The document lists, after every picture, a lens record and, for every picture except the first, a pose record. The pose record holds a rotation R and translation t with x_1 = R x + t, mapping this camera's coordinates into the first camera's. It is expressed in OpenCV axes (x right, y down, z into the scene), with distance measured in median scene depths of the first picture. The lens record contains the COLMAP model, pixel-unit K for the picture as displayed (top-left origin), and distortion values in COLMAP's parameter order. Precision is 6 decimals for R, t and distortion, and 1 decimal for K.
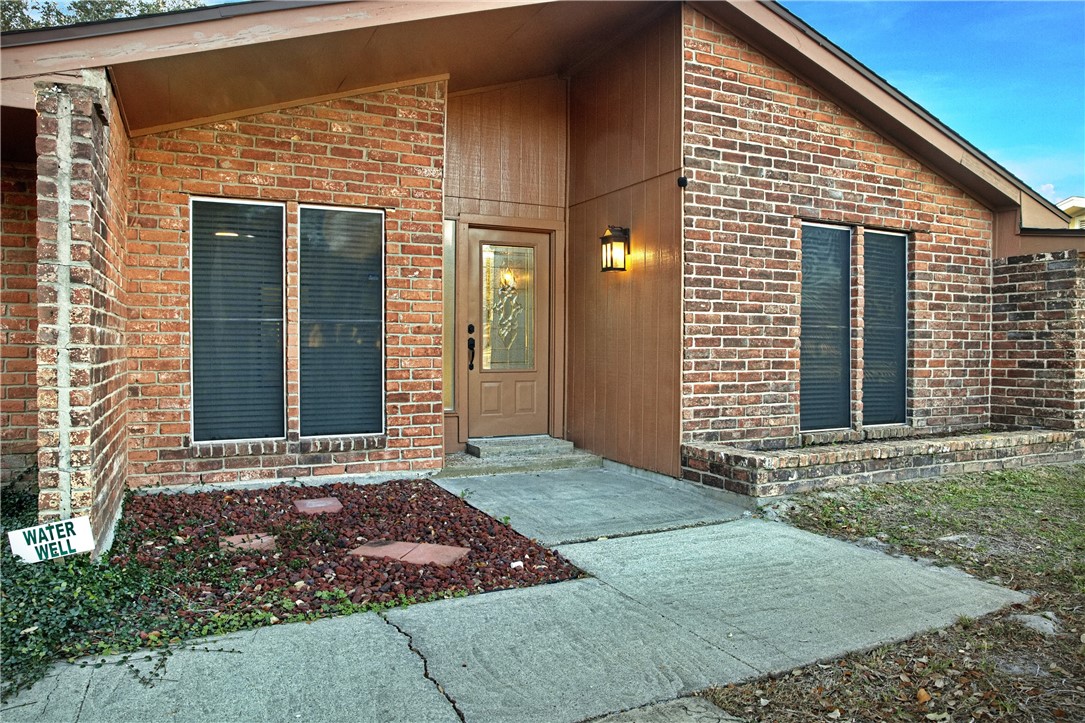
lens RADIAL K [[721.3, 0, 542.9], [0, 721.3, 356.1], [0, 0, 1]] dist [-0.047322, -0.000748]
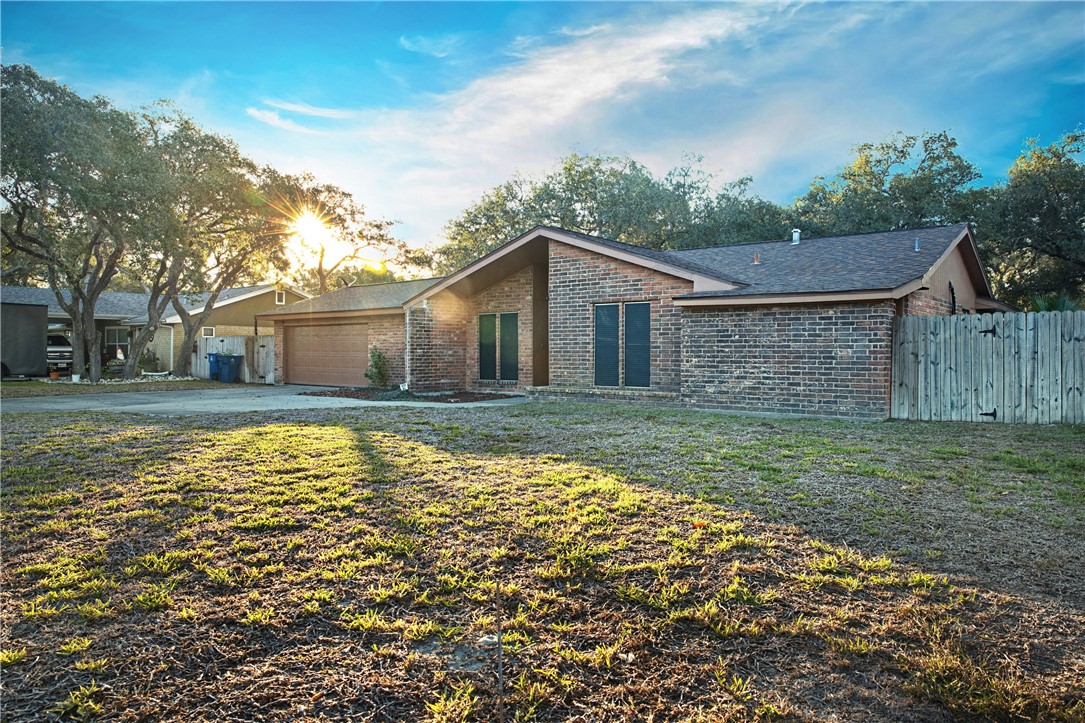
lens RADIAL K [[721.3, 0, 542.1], [0, 721.3, 359.8], [0, 0, 1]] dist [-0.047322, -0.000748]
pose [[0.434437, 0.002179, -0.900699, 2.635999], [-0.011138, 0.999934, -0.002953, 0.021177], [0.900633, 0.011315, 0.434433, -0.296875]]
